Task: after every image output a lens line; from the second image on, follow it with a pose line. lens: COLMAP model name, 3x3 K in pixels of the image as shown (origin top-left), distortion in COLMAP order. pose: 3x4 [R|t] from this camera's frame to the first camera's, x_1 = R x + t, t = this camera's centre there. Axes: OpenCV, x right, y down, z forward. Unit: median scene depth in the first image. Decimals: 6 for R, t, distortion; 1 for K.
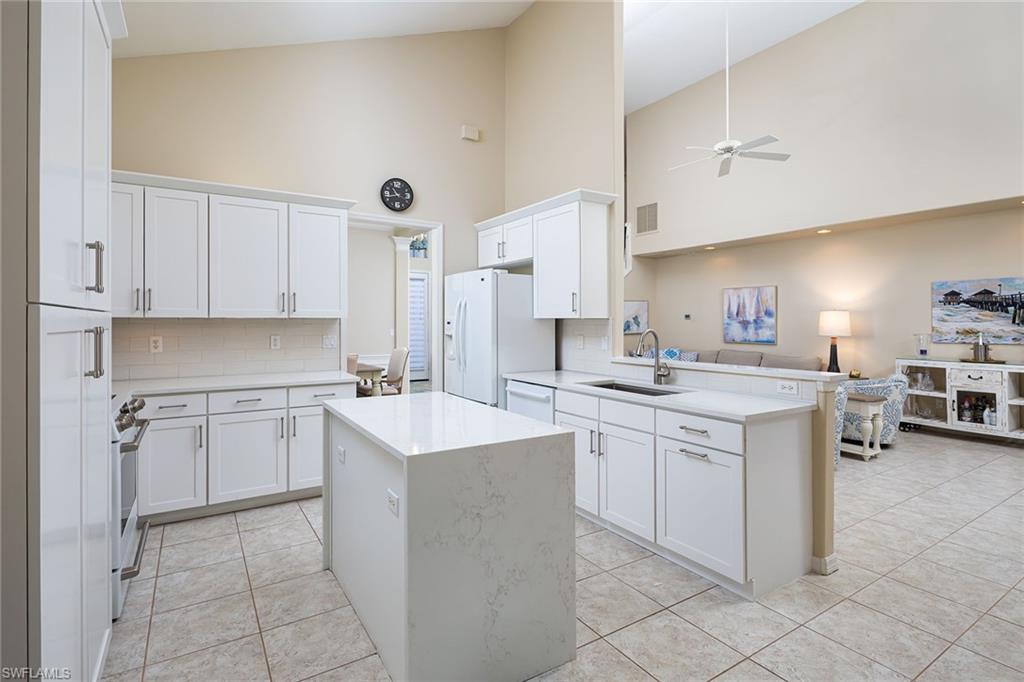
lens RADIAL K [[496.7, 0, 505.9], [0, 496.7, 320.3], [0, 0, 1]] dist [0.004959, -0.000129]
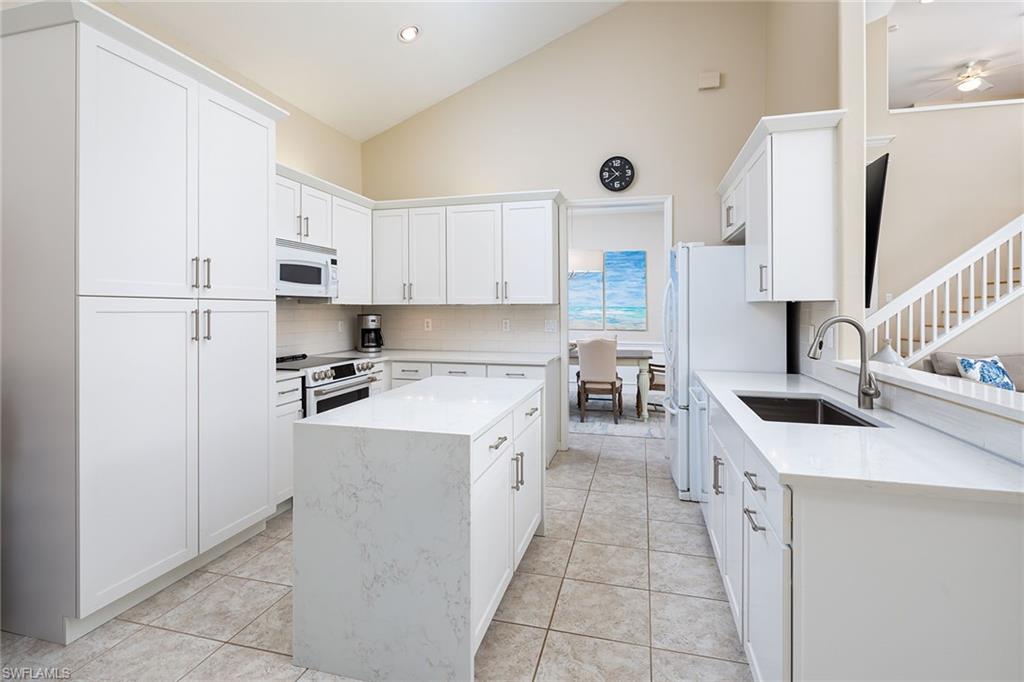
lens RADIAL K [[496.7, 0, 511.0], [0, 496.7, 308.5], [0, 0, 1]] dist [0.004959, -0.000129]
pose [[0.683092, -0.001853, -0.730330, 0.412928], [0.004144, 0.999991, 0.001339, 0.004204], [0.730321, -0.003941, 0.683093, 0.244815]]
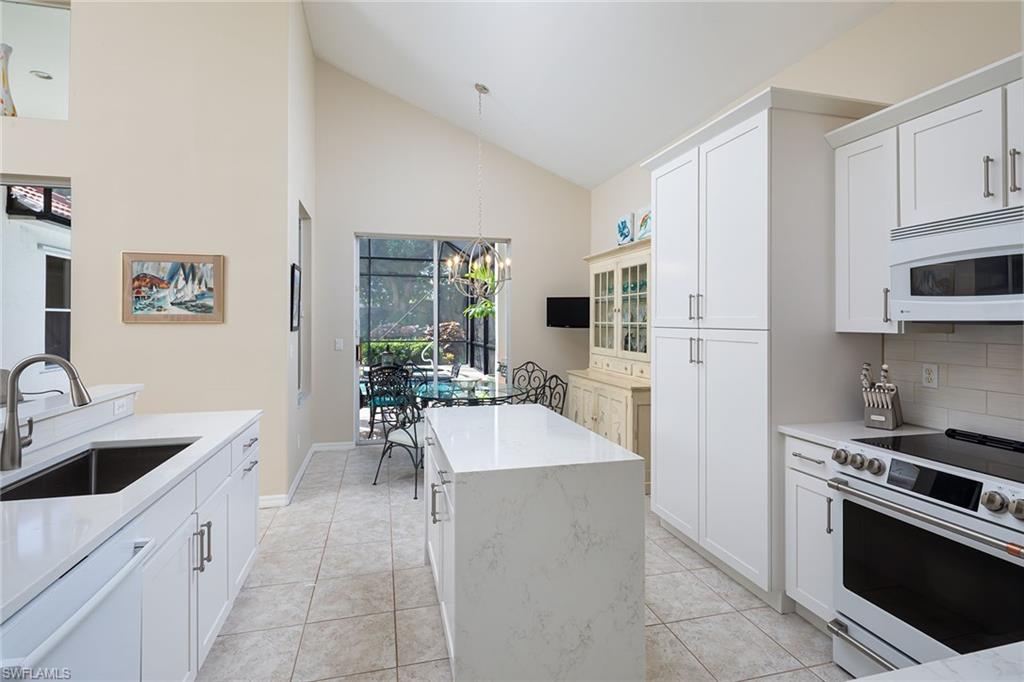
lens RADIAL K [[496.7, 0, 509.4], [0, 496.7, 324.0], [0, 0, 1]] dist [0.004959, -0.000129]
pose [[-0.953083, -0.005502, 0.302658, -0.277127], [-0.005711, 0.999984, 0.000193, -0.014472], [-0.302655, -0.001545, -0.953099, 1.194134]]
